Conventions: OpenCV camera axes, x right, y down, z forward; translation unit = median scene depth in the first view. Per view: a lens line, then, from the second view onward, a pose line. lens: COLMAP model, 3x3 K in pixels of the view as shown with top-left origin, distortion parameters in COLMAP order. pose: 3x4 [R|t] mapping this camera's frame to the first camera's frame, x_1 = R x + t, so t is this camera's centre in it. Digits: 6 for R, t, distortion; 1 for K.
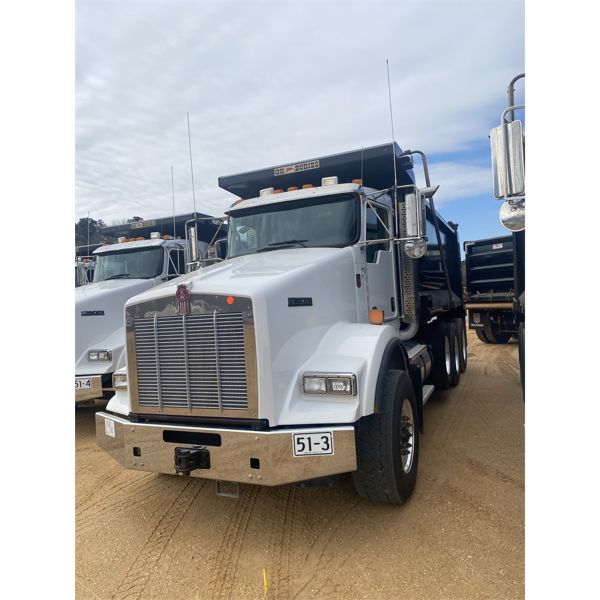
lens RADIAL K [[450.6, 0, 292.6], [0, 450.6, 299.0], [0, 0, 1]] dist [0.072963, -0.090991]
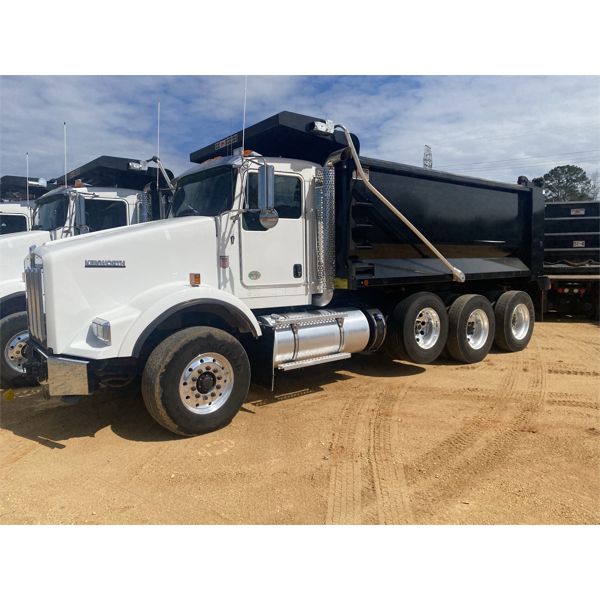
lens RADIAL K [[450.6, 0, 296.9], [0, 450.6, 298.7], [0, 0, 1]] dist [0.072963, -0.090991]
pose [[0.885440, 0.084327, -0.457038, 1.056307], [-0.038546, 0.993338, 0.108602, -0.053956], [0.463152, -0.078544, 0.882792, 0.119279]]
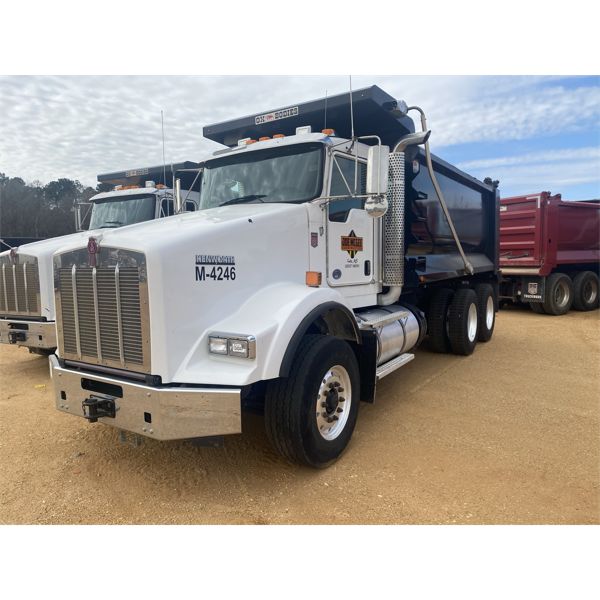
lens RADIAL K [[450.6, 0, 297.6], [0, 450.6, 300.6], [0, 0, 1]] dist [0.072963, -0.090991]
pose [[0.987210, 0.058292, -0.148383, 0.332689], [-0.042464, 0.993277, 0.107690, -0.018466], [0.153663, -0.100012, 0.983049, 0.065453]]
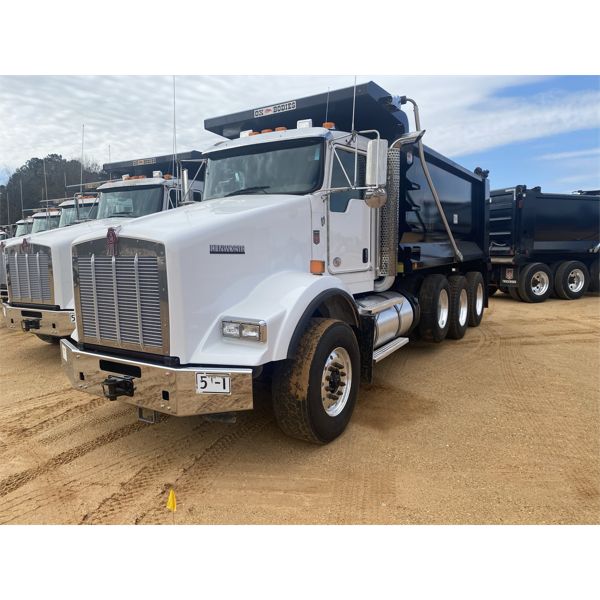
lens RADIAL K [[450.6, 0, 293.2], [0, 450.6, 298.2], [0, 0, 1]] dist [0.072963, -0.090991]
pose [[0.989435, 0.061033, -0.131504, 0.302936], [-0.043906, 0.990618, 0.129412, -0.022845], [0.138169, -0.122271, 0.982832, -0.006472]]
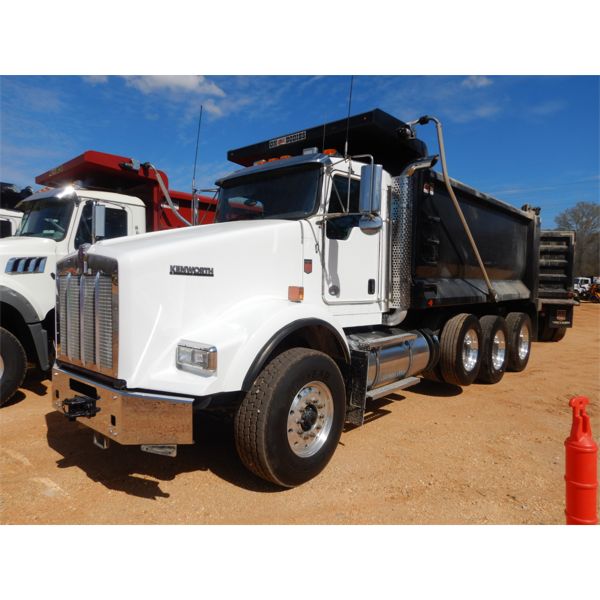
lens RADIAL K [[430.7, 0, 303.6], [0, 430.7, 300.8], [0, 0, 1]] dist [-0.002226, 0.003659]
pose [[0.957204, 0.090011, -0.275059, 0.505436], [-0.074442, 0.995002, 0.066549, -0.009222], [0.279675, -0.043225, 0.959121, 0.157886]]
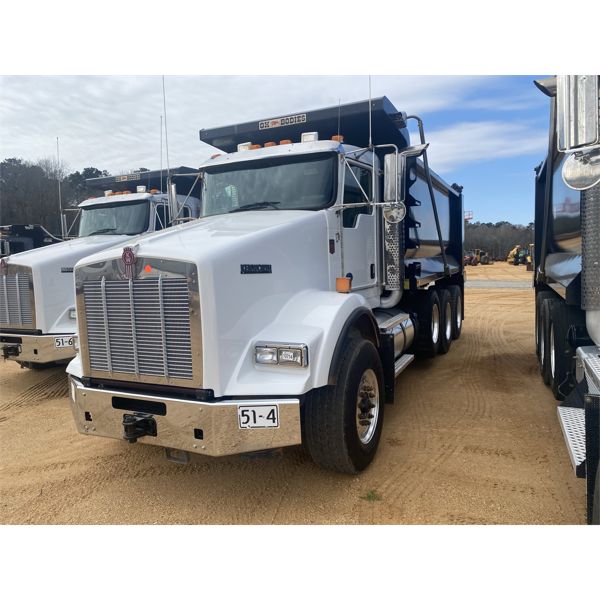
lens RADIAL K [[450.6, 0, 299.8], [0, 450.6, 300.3], [0, 0, 1]] dist [0.072963, -0.090991]
pose [[0.999521, 0.027892, -0.013427, 0.120567], [-0.026503, 0.995180, 0.094420, -0.018773], [0.015995, -0.094019, 0.995442, 0.048399]]
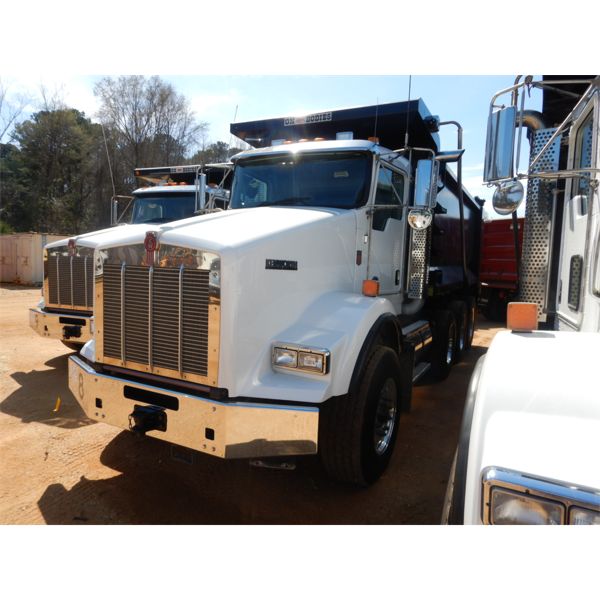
lens RADIAL K [[430.7, 0, 302.6], [0, 430.7, 300.0], [0, 0, 1]] dist [-0.002226, 0.003659]
pose [[0.993714, 0.105580, -0.037208, 0.095267], [-0.101498, 0.989961, 0.098362, -0.012394], [0.047220, -0.093967, 0.994455, 0.136409]]
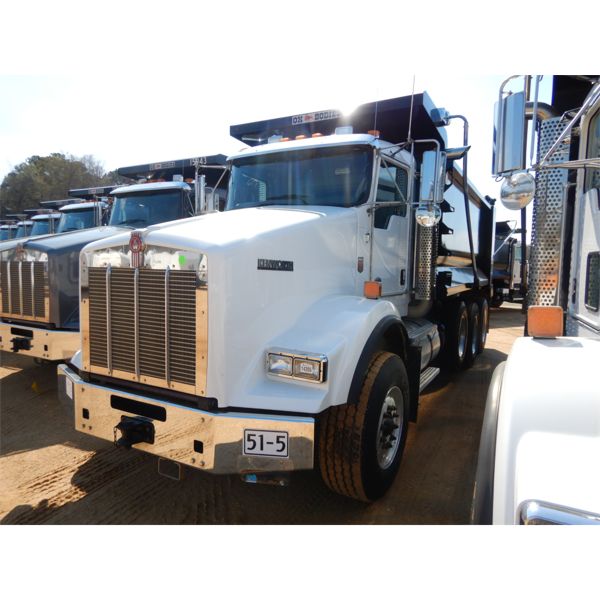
lens RADIAL K [[430.7, 0, 299.7], [0, 430.7, 298.7], [0, 0, 1]] dist [-0.002226, 0.003659]
pose [[0.993559, 0.090490, -0.068209, 0.119995], [-0.084485, 0.992680, 0.086304, -0.003986], [0.075519, -0.079986, 0.993931, 0.191775]]
